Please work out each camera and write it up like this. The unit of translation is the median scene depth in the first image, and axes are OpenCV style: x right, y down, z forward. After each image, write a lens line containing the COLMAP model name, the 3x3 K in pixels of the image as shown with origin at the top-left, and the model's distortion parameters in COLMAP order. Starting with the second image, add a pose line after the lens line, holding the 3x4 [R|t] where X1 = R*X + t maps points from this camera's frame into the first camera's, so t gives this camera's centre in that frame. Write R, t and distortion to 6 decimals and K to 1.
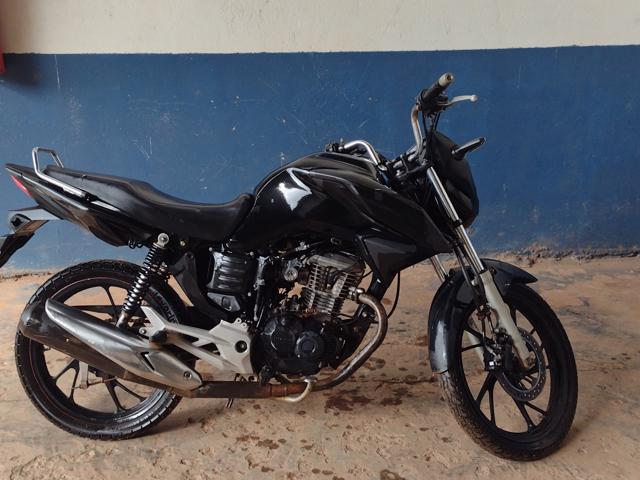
lens RADIAL K [[801.6, 0, 317.3], [0, 801.6, 242.5], [0, 0, 1]] dist [0.044564, 0.000000]
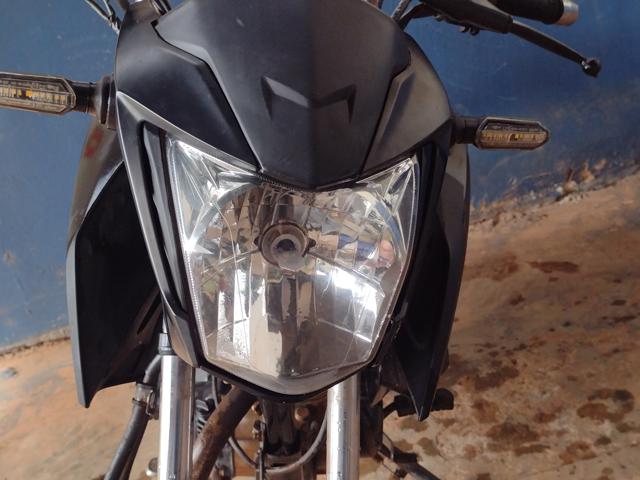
lens RADIAL K [[801.6, 0, 312.4], [0, 801.6, 246.7], [0, 0, 1]] dist [0.044564, 0.000000]
pose [[0.965906, -0.241123, -0.094266, -0.046093], [0.245699, 0.968511, 0.040220, -0.013426], [0.081600, -0.062010, 0.994734, 0.563247]]
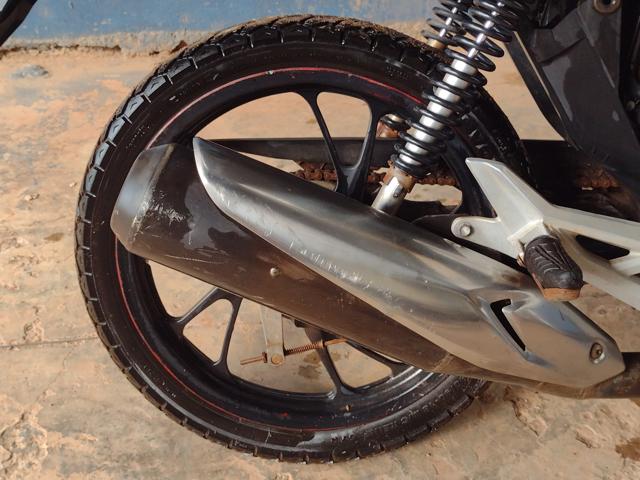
lens RADIAL K [[801.6, 0, 308.0], [0, 801.6, 241.6], [0, 0, 1]] dist [0.044564, 0.000000]
pose [[0.998696, -0.014402, 0.048978, -0.280078], [0.000082, 0.959836, 0.280563, 0.016873], [-0.051051, -0.280193, 0.958585, 0.621278]]
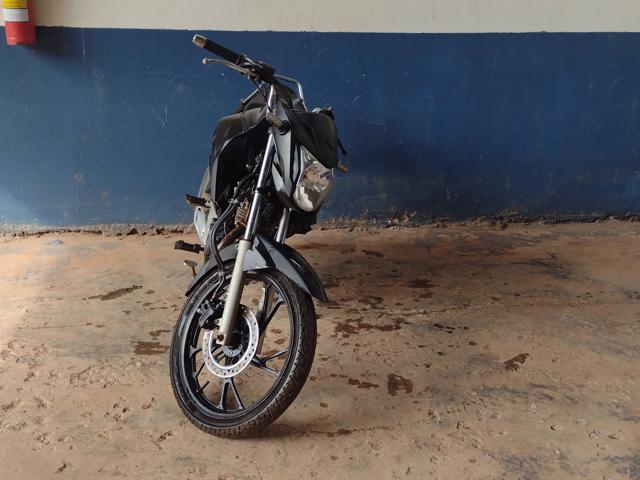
lens RADIAL K [[801.6, 0, 316.9], [0, 801.6, 244.6], [0, 0, 1]] dist [0.044564, 0.000000]
pose [[0.998492, 0.005722, 0.054591, -0.084577], [-0.005265, 0.999950, -0.008501, 0.095240], [-0.054637, 0.008200, 0.998473, -0.159027]]
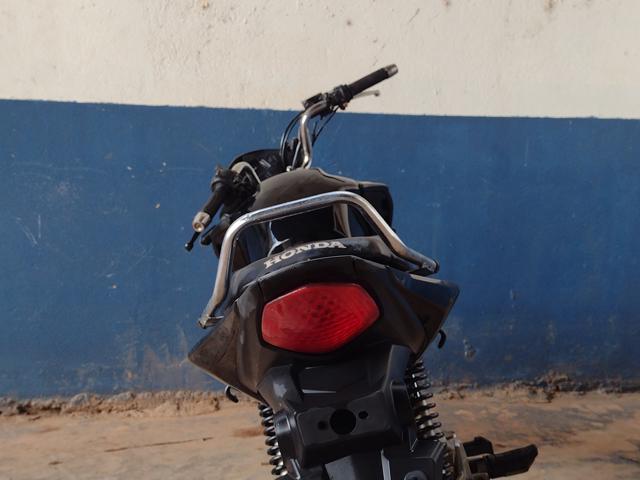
lens RADIAL K [[801.6, 0, 320.6], [0, 801.6, 234.6], [0, 0, 1]] dist [0.044564, 0.000000]
pose [[0.995692, 0.019212, 0.090708, -0.029772], [0.001078, 0.975835, -0.218506, 0.064267], [-0.092714, 0.217663, 0.971610, 0.388022]]
